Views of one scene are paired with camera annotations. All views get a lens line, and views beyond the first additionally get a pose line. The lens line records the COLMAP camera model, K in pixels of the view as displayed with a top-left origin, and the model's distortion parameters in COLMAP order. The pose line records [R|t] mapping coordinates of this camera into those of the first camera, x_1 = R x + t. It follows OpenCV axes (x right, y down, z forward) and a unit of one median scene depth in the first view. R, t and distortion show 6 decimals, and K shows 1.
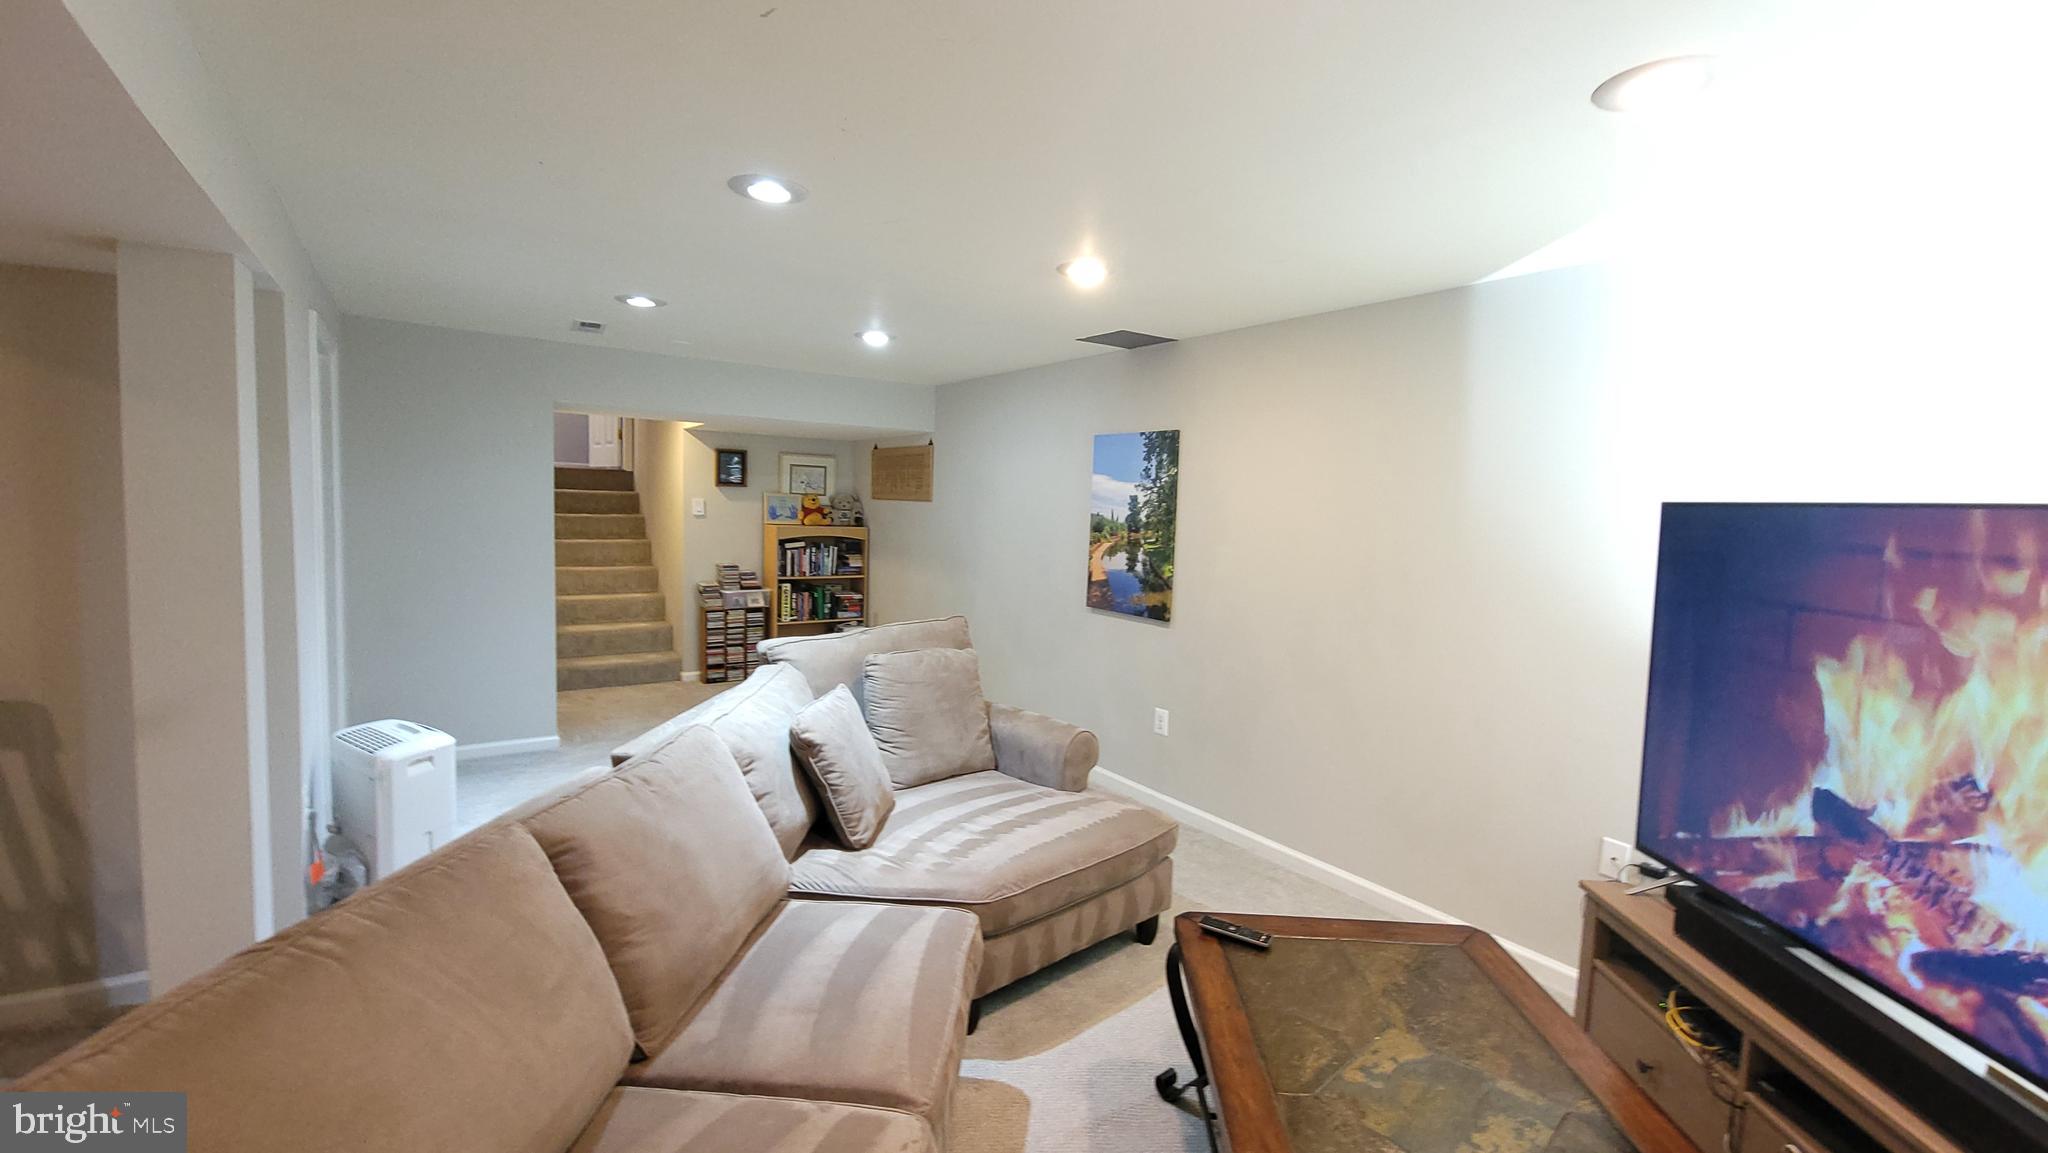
lens RADIAL K [[821.8, 0, 1036.8], [0, 821.8, 560.1], [0, 0, 1]] dist [-0.018076, 0.000021]
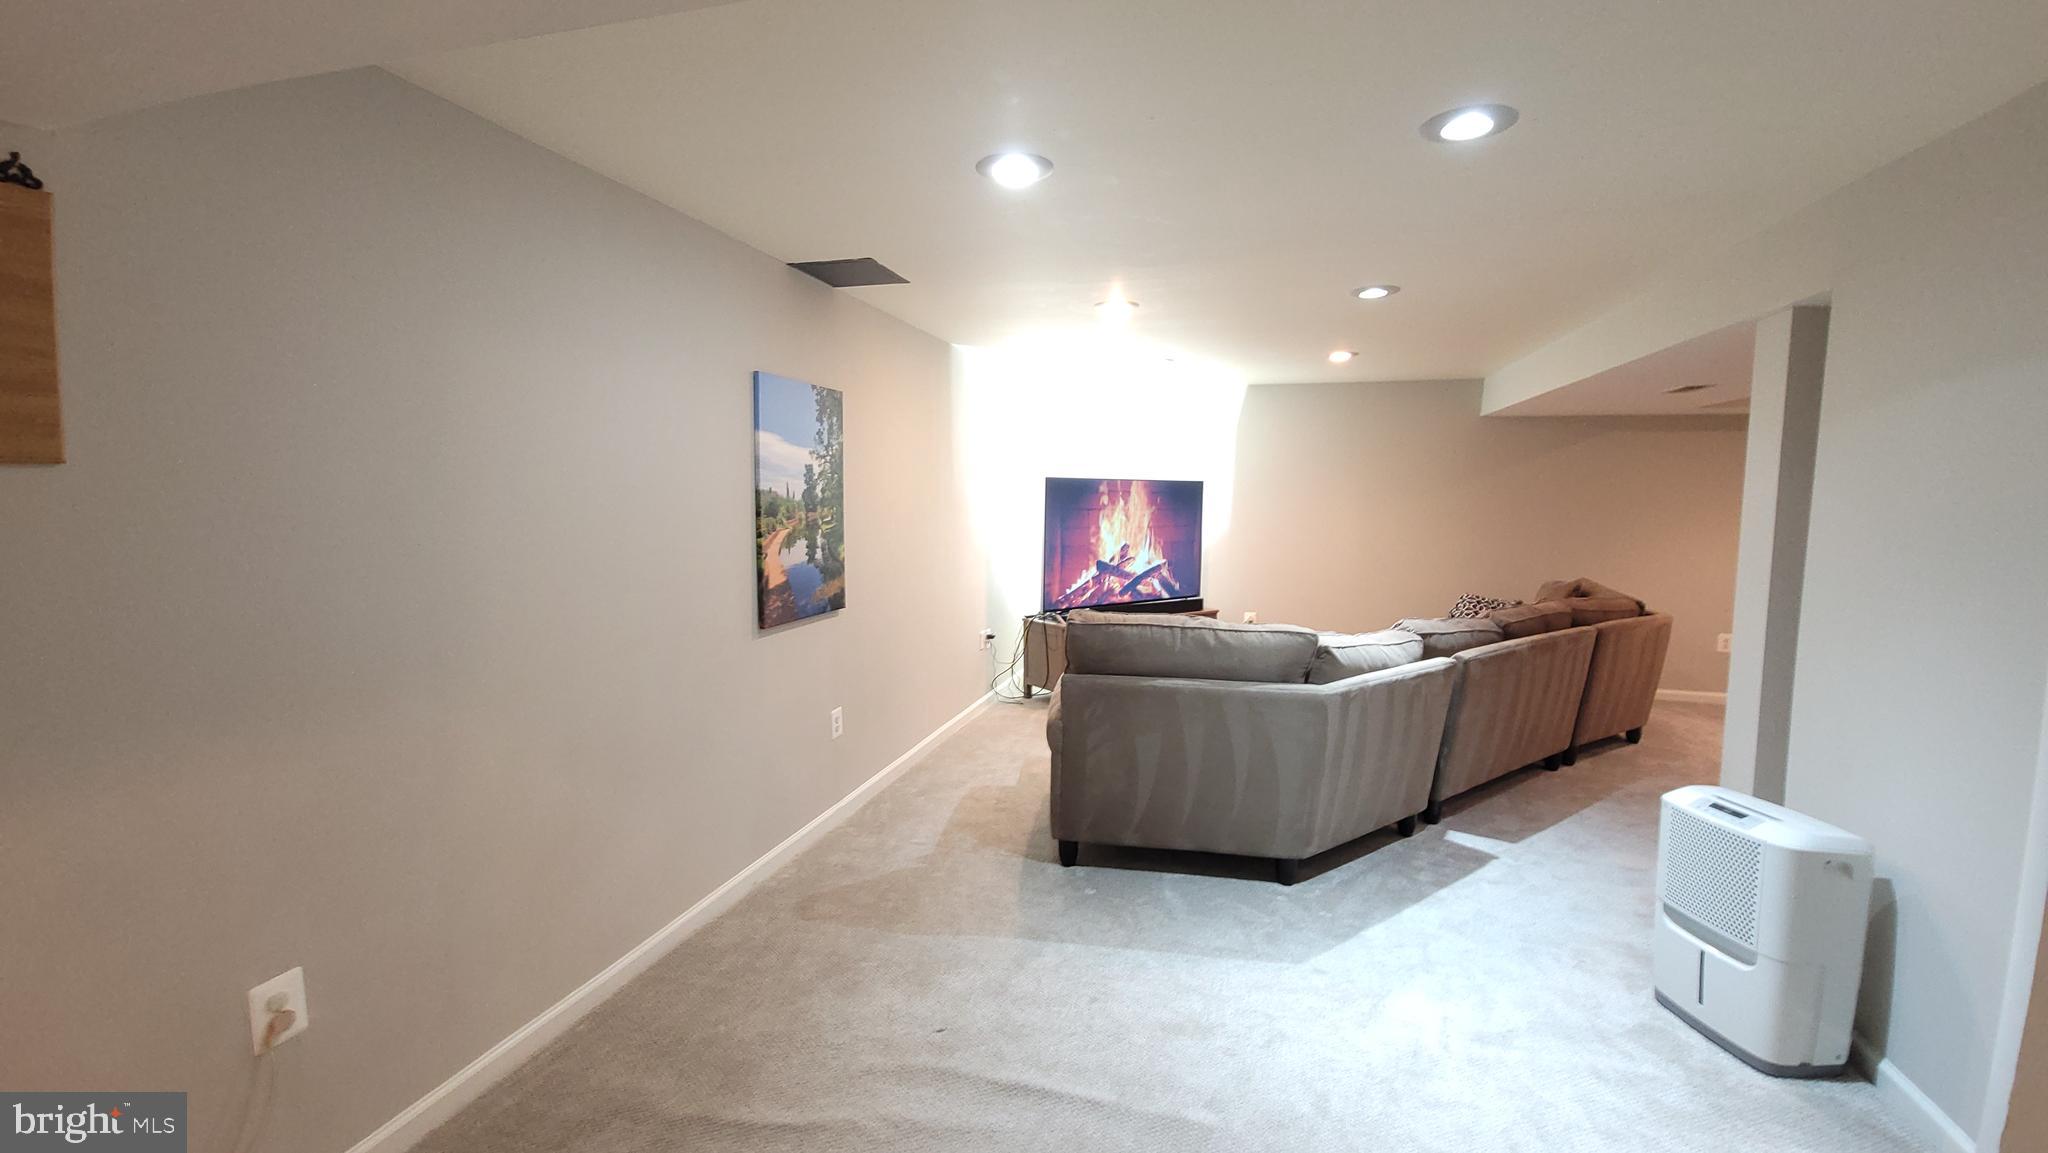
lens RADIAL K [[821.8, 0, 1036.8], [0, 821.8, 560.1], [0, 0, 1]] dist [-0.018076, 0.000021]
pose [[-0.625290, -0.107349, 0.772974, -0.641756], [0.017932, 0.988256, 0.151753, -0.105423], [-0.780186, 0.108751, -0.616021, 1.347683]]
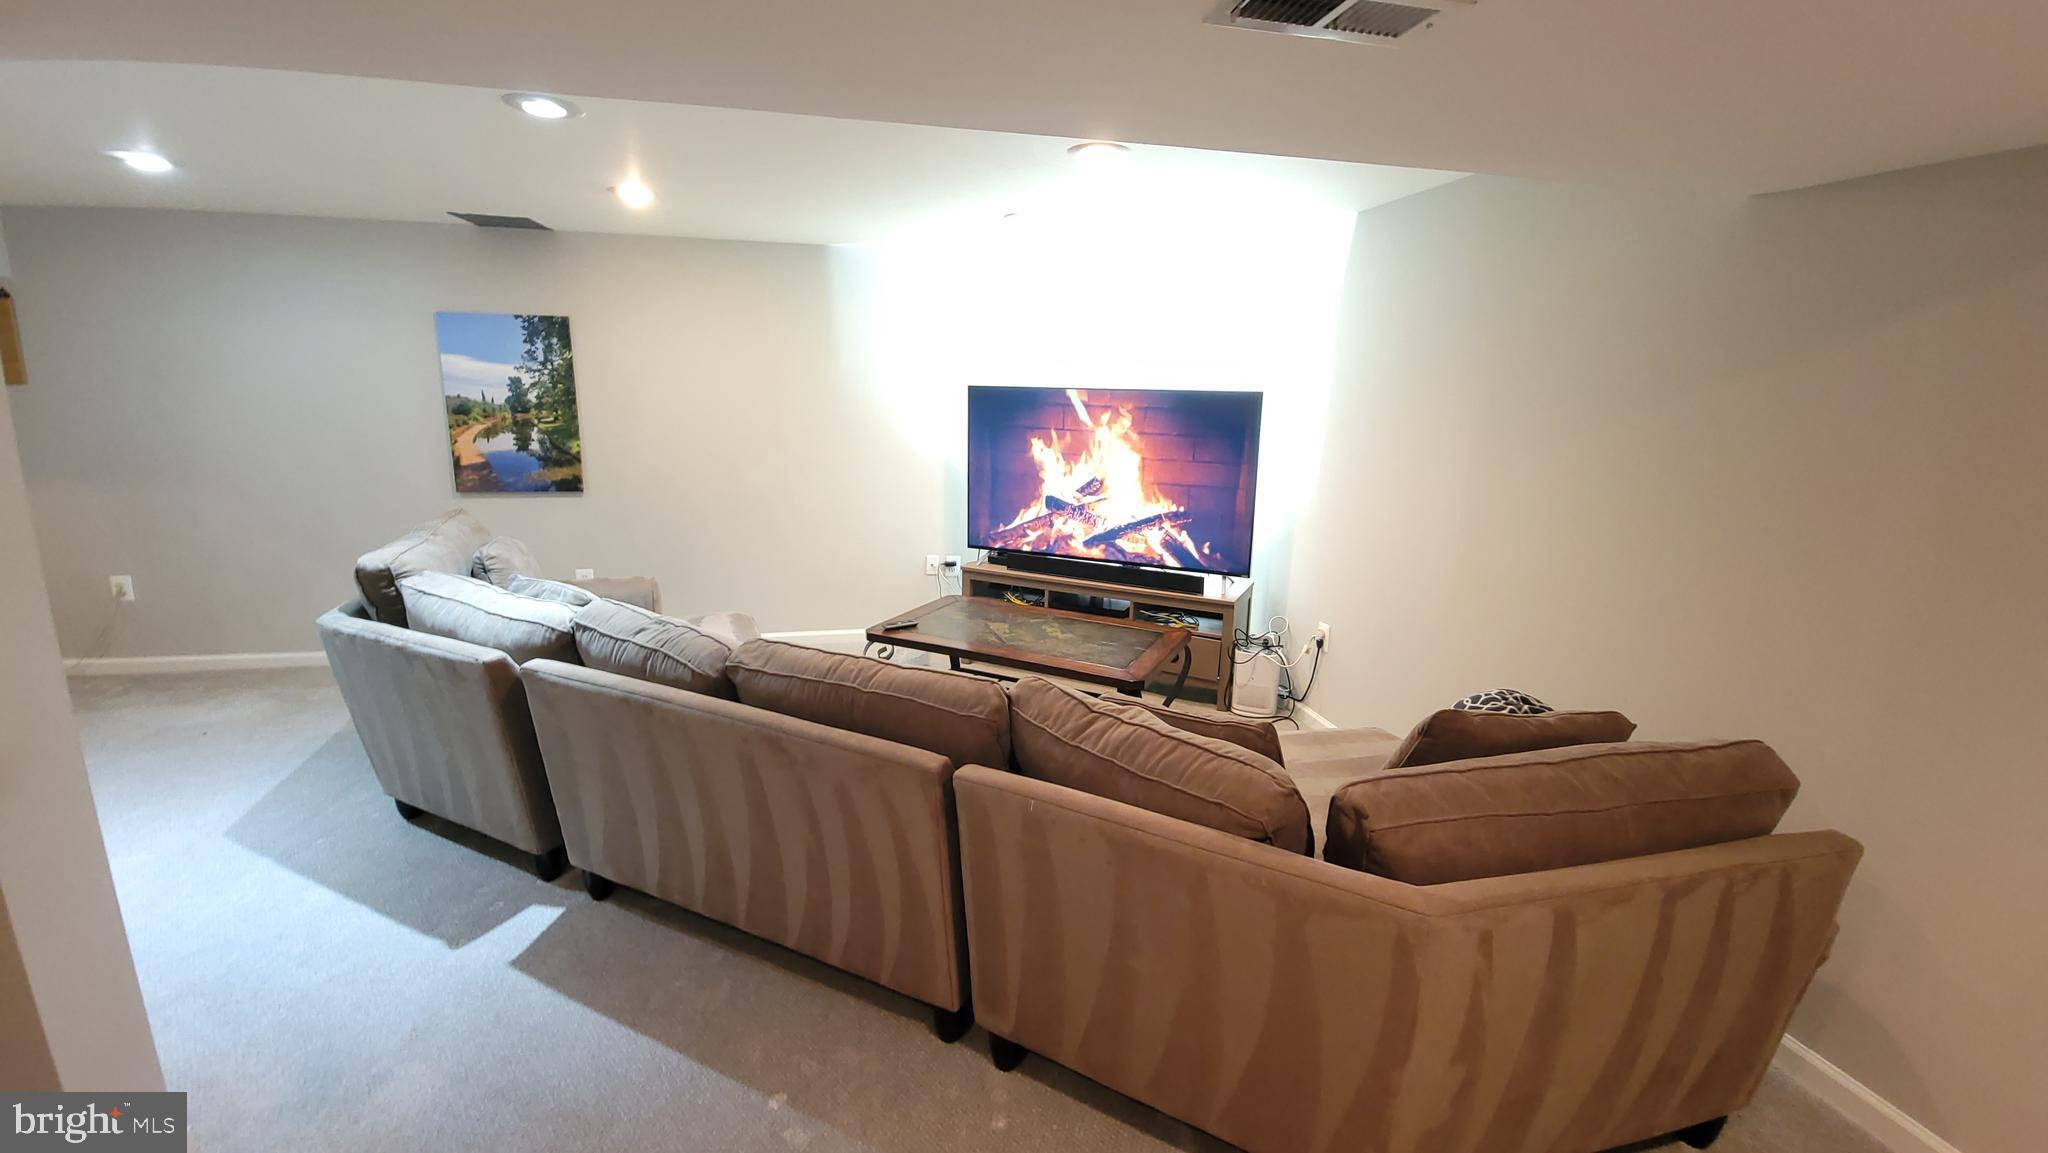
lens RADIAL K [[821.8, 0, 1036.8], [0, 821.8, 560.1], [0, 0, 1]] dist [-0.018076, 0.000021]
pose [[0.378144, -0.218675, 0.899549, -0.620478], [0.053110, 0.975225, 0.214746, -0.040022], [-0.924222, -0.033429, 0.380389, -0.008003]]
